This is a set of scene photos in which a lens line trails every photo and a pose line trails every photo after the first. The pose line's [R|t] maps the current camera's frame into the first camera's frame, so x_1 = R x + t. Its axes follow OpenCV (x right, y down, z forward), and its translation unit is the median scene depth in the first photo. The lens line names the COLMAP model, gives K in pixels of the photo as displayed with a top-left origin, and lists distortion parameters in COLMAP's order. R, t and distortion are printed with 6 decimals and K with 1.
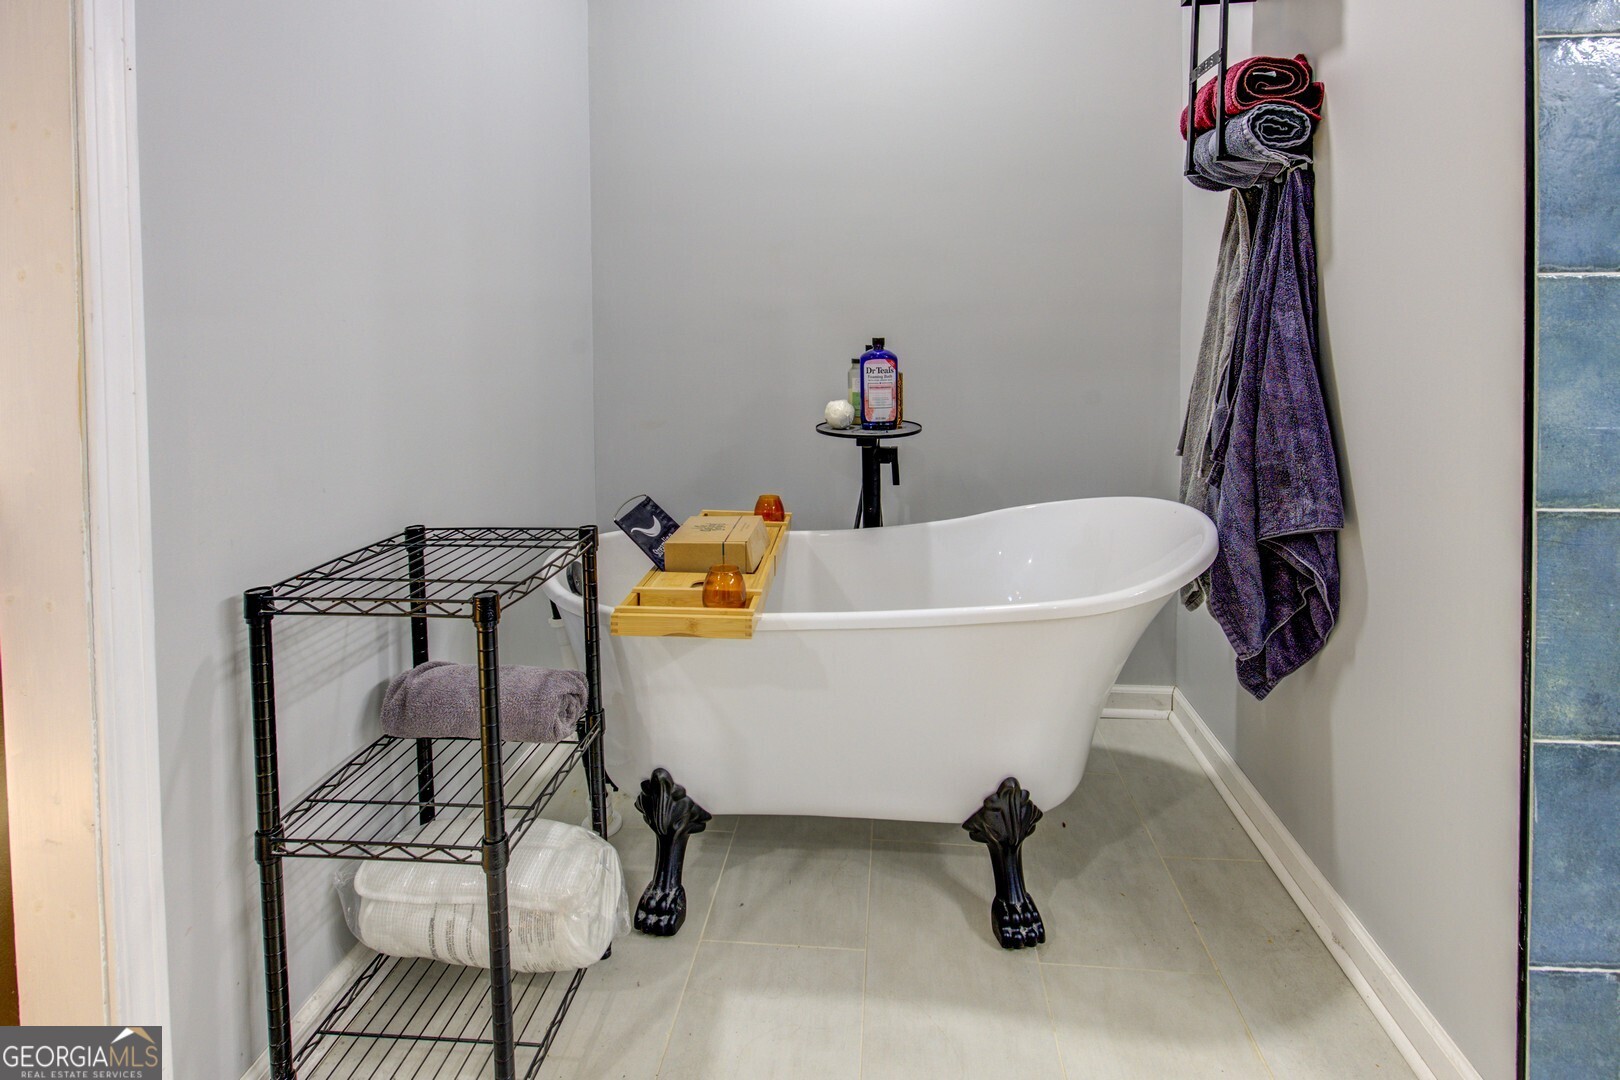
lens RADIAL K [[776.6, 0, 834.9], [0, 776.6, 347.4], [0, 0, 1]] dist [-0.043762, 0.007182]
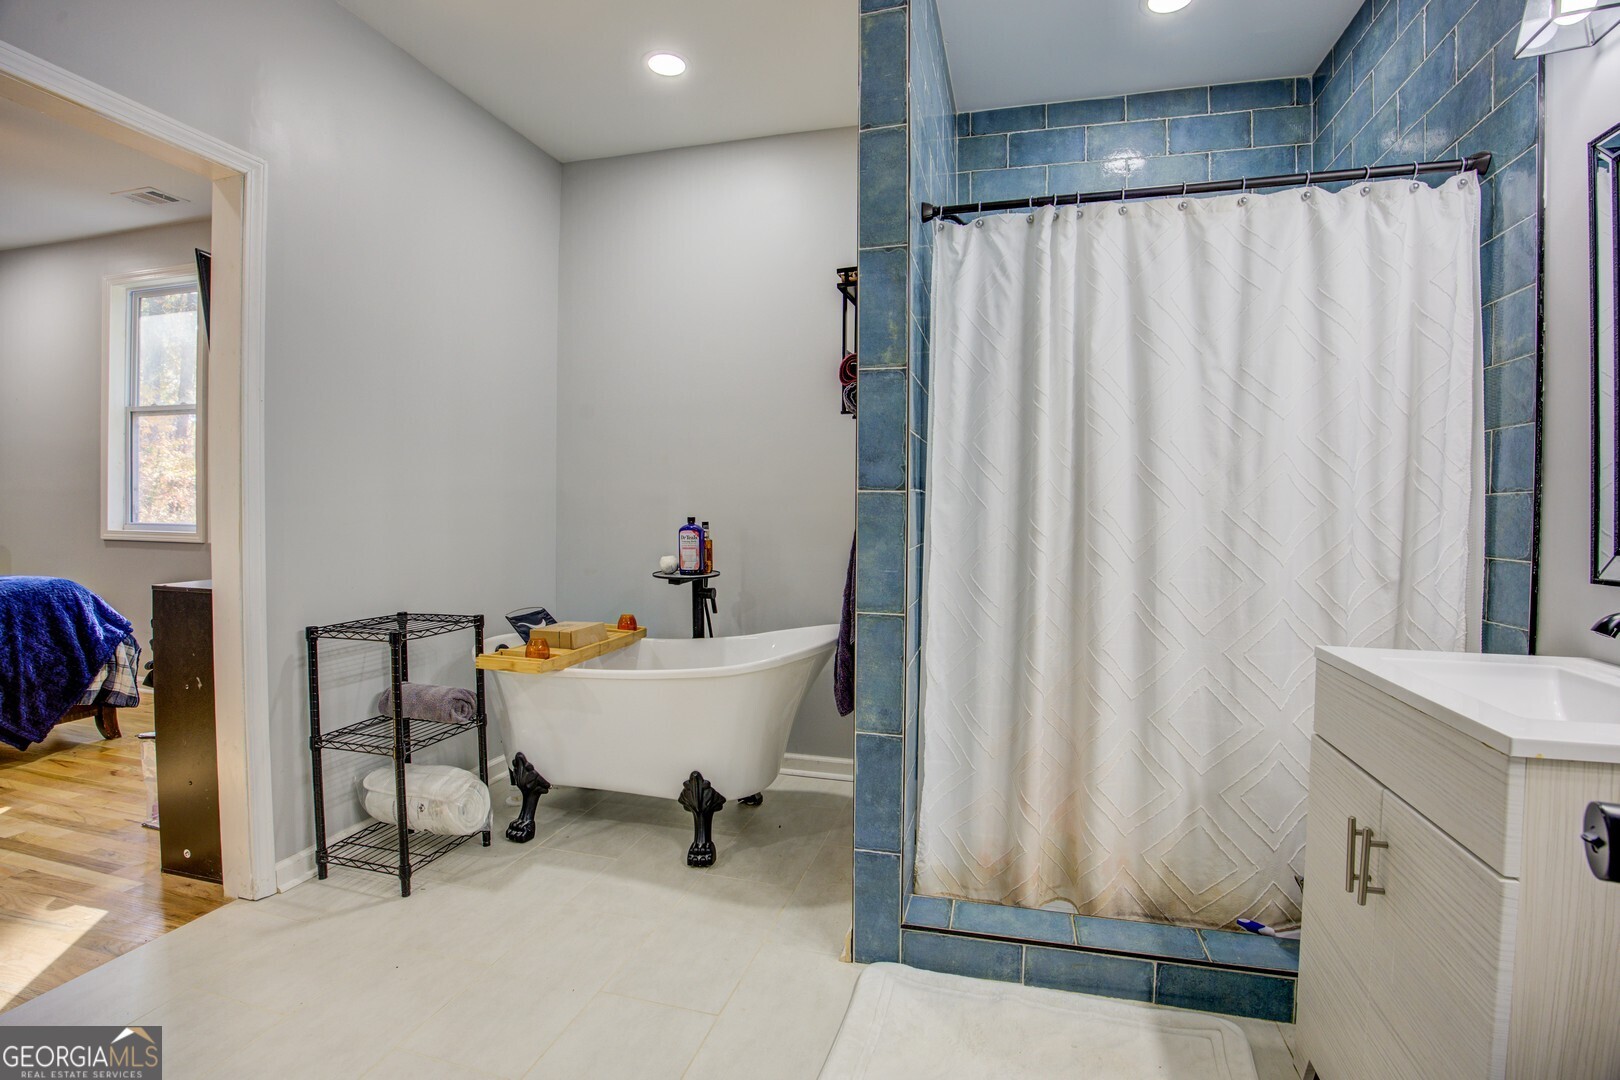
lens RADIAL K [[776.6, 0, 818.5], [0, 776.6, 534.9], [0, 0, 1]] dist [-0.043762, 0.007182]
pose [[0.980762, 0.012823, -0.194788, 0.850182], [-0.010620, 0.999867, 0.012352, -0.006187], [0.194920, -0.010046, 0.980768, -0.690022]]
